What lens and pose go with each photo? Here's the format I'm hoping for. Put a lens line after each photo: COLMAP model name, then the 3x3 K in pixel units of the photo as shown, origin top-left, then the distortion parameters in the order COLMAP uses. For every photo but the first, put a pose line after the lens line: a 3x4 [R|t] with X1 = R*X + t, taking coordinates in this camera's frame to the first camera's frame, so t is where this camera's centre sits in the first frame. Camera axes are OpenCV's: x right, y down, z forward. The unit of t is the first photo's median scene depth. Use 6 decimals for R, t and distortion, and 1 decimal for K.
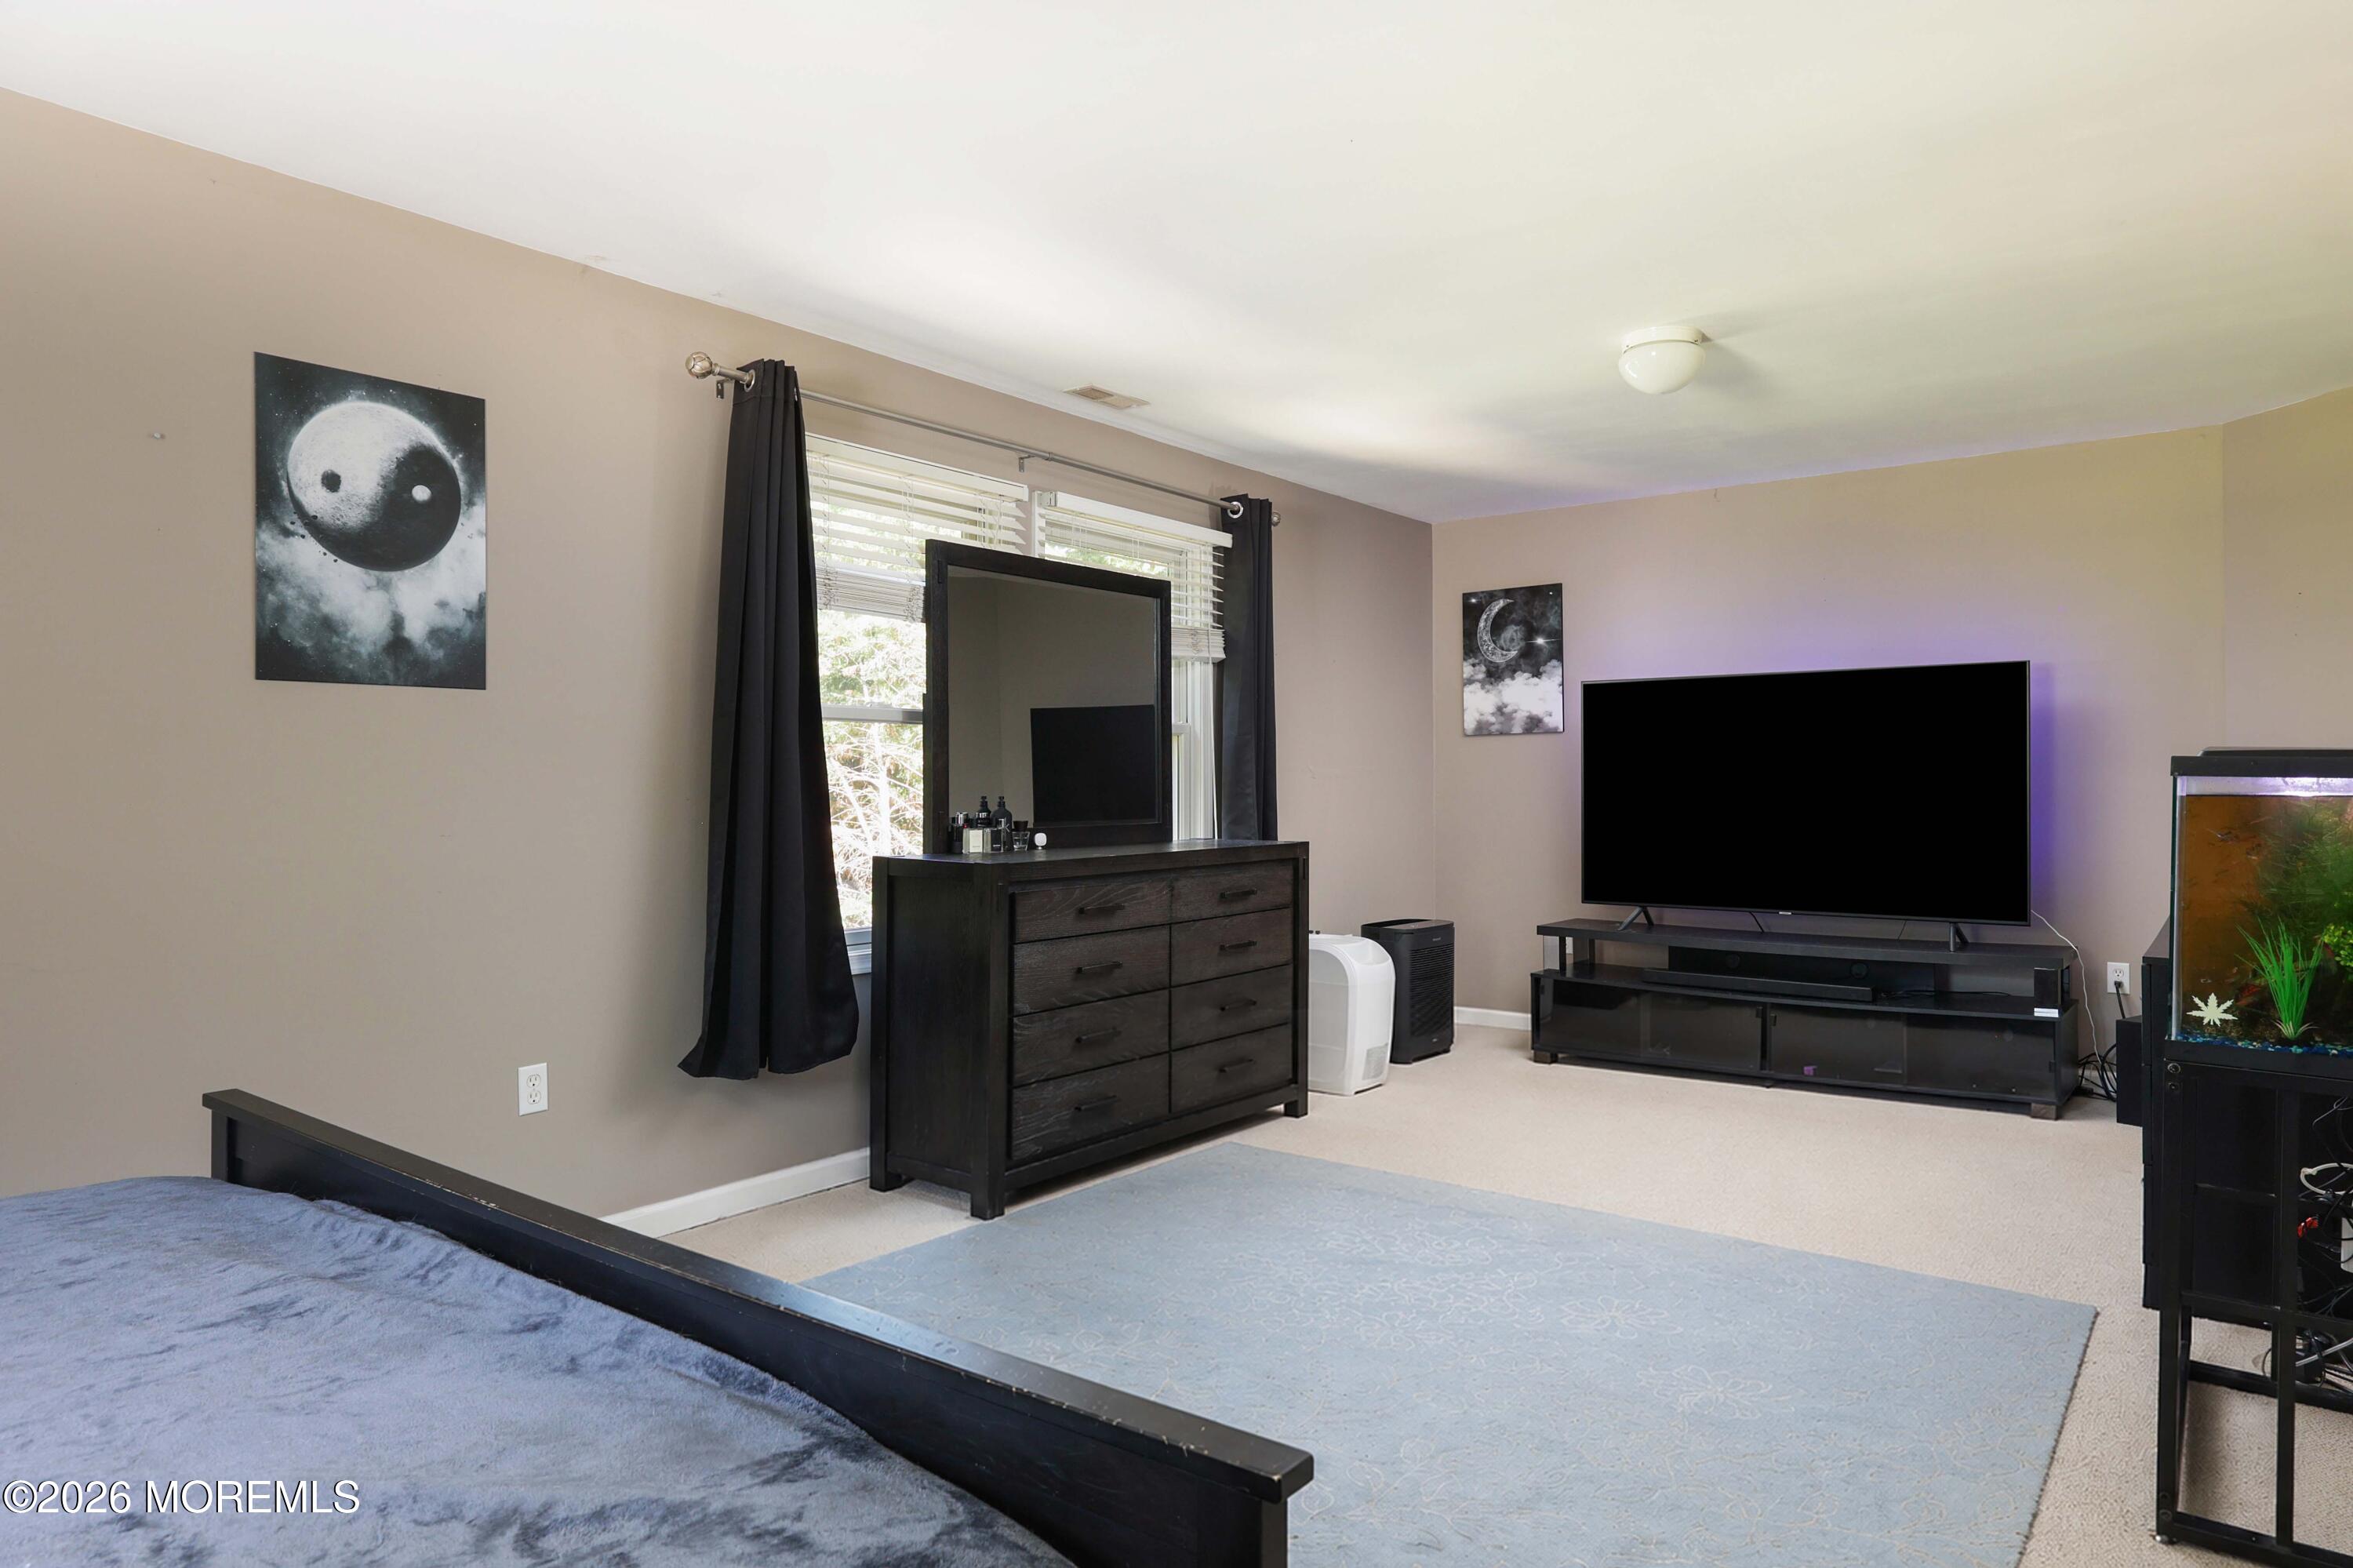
lens RADIAL K [[1406.5, 0, 1211.1], [0, 1406.5, 786.6], [0, 0, 1]] dist [-0.000105, -0.000384]
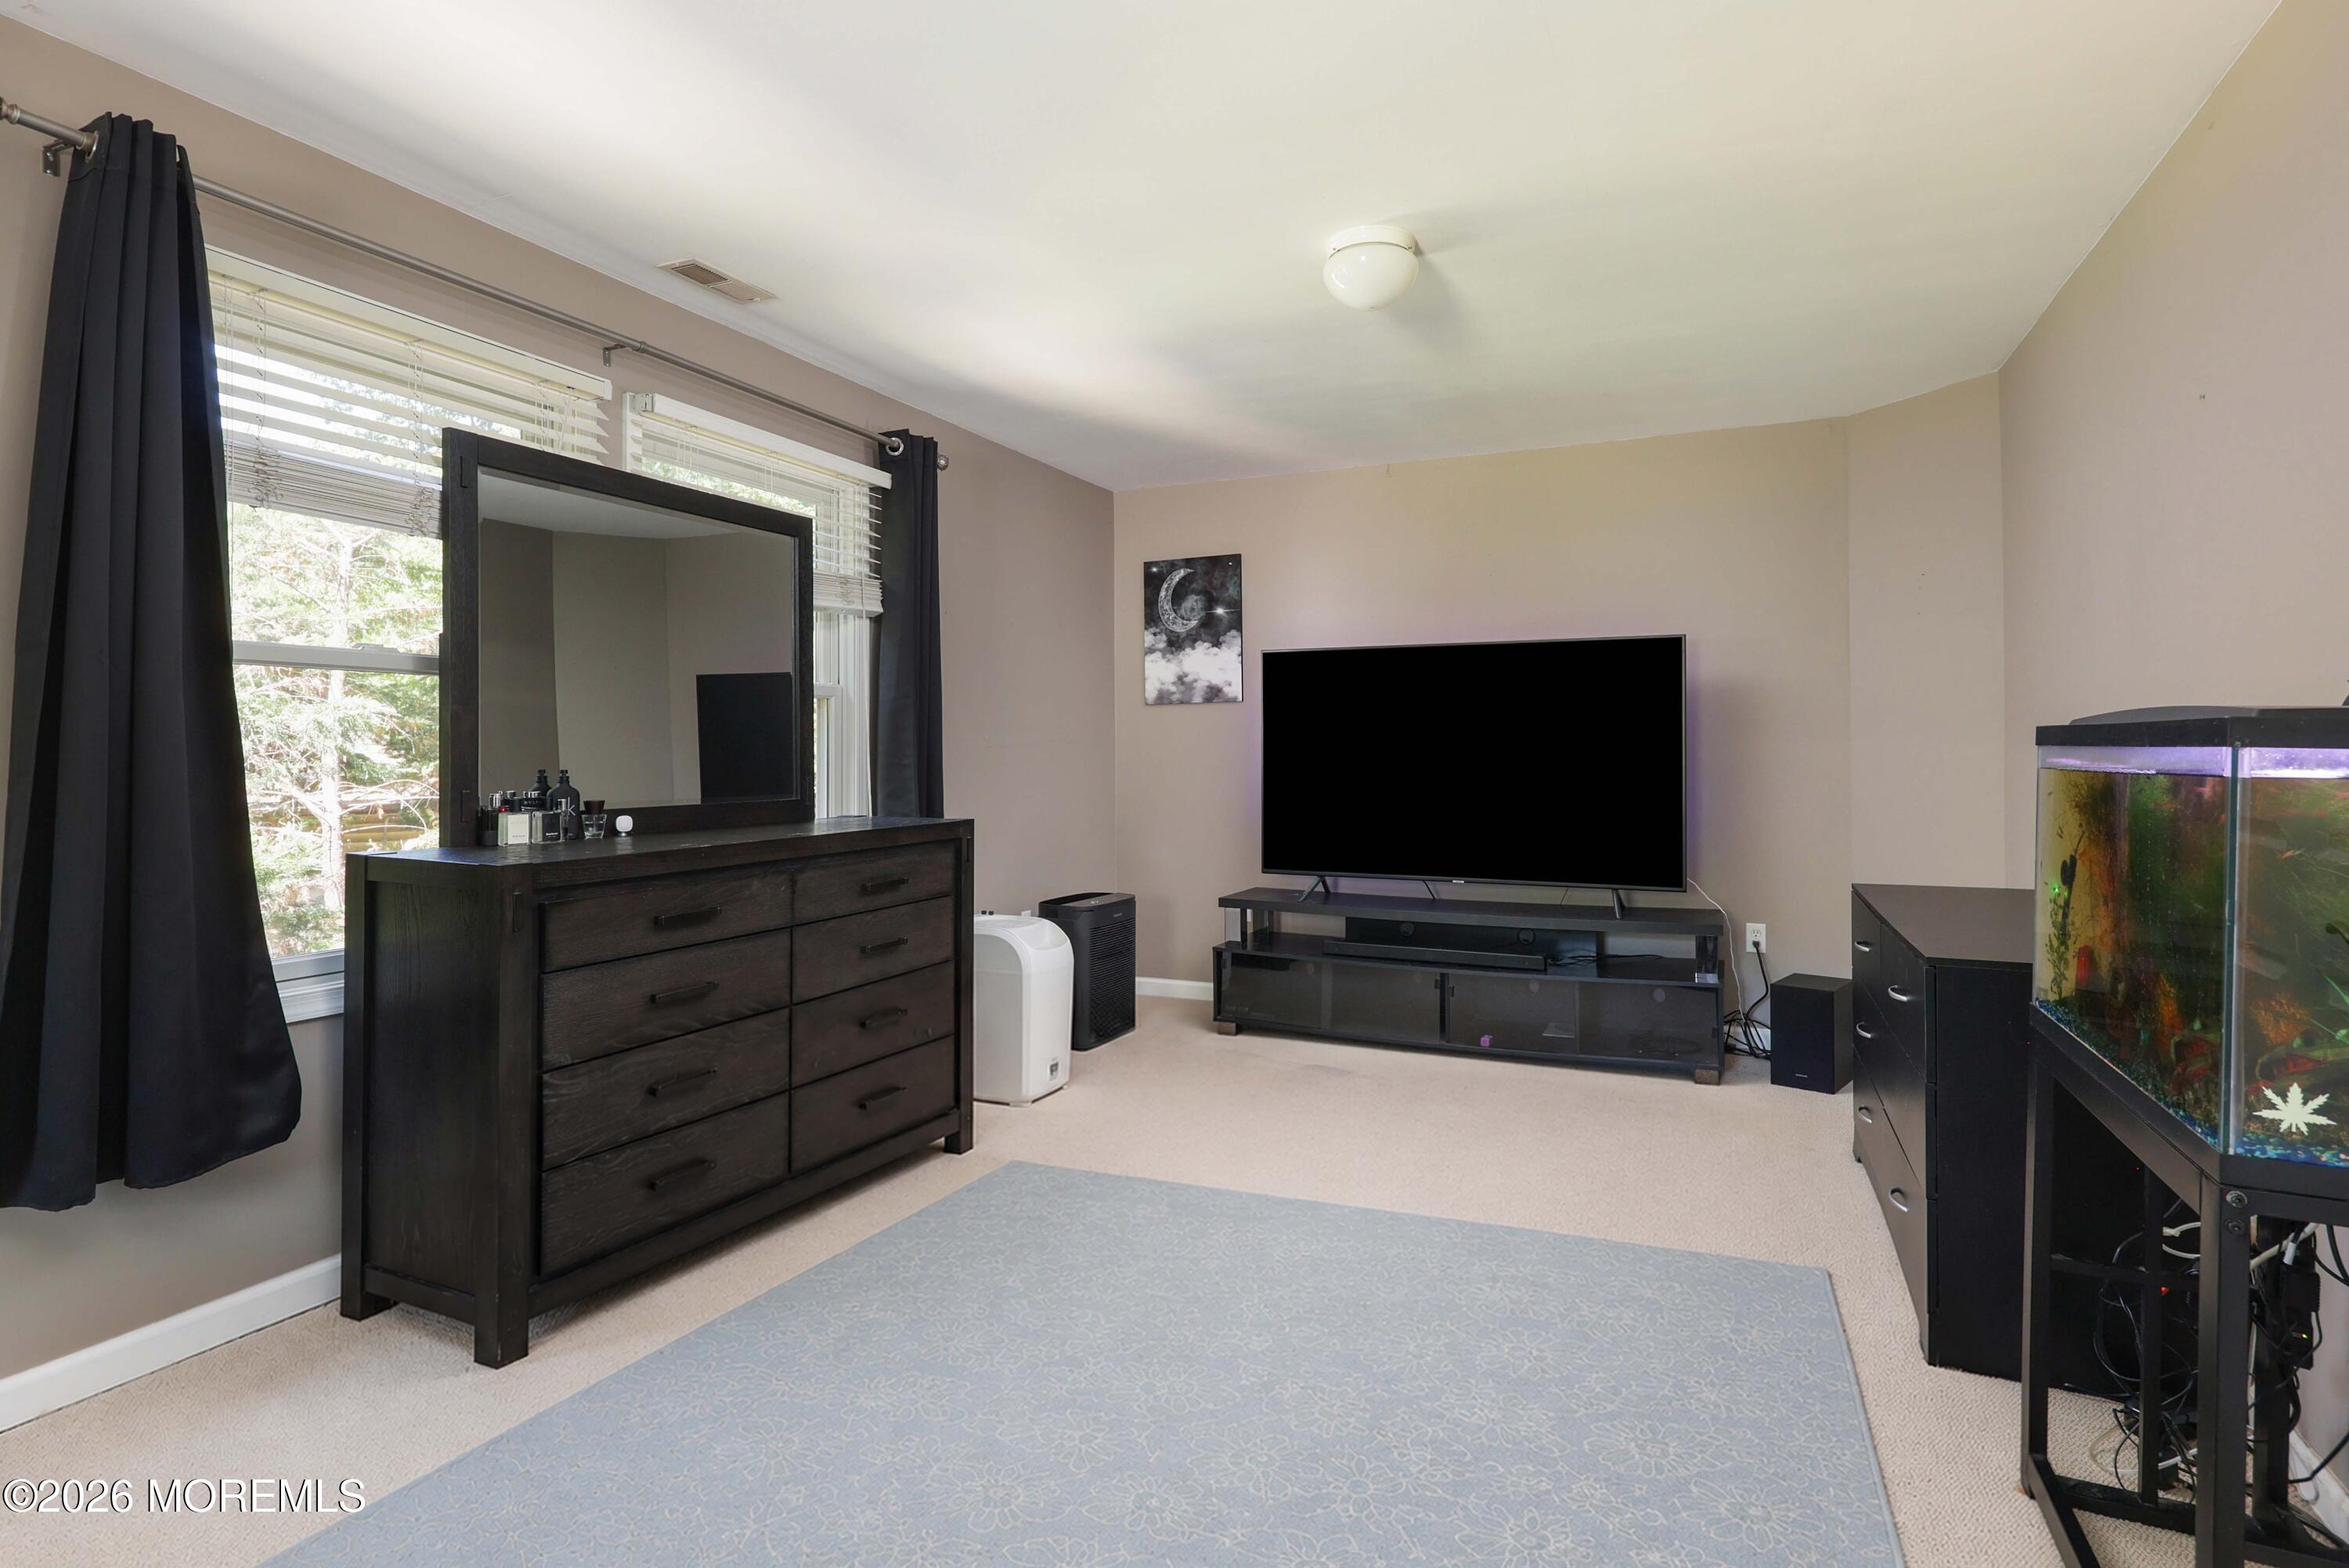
lens RADIAL K [[1167.3, 0, 1174.5], [0, 1167.3, 784.0], [0, 0, 1]] dist [0.000946, 0.000302]
pose [[0.978842, -0.004068, 0.204579, 0.041669], [-0.001212, 0.999670, 0.025676, -0.001858], [-0.204616, -0.025381, 0.978513, 0.251238]]
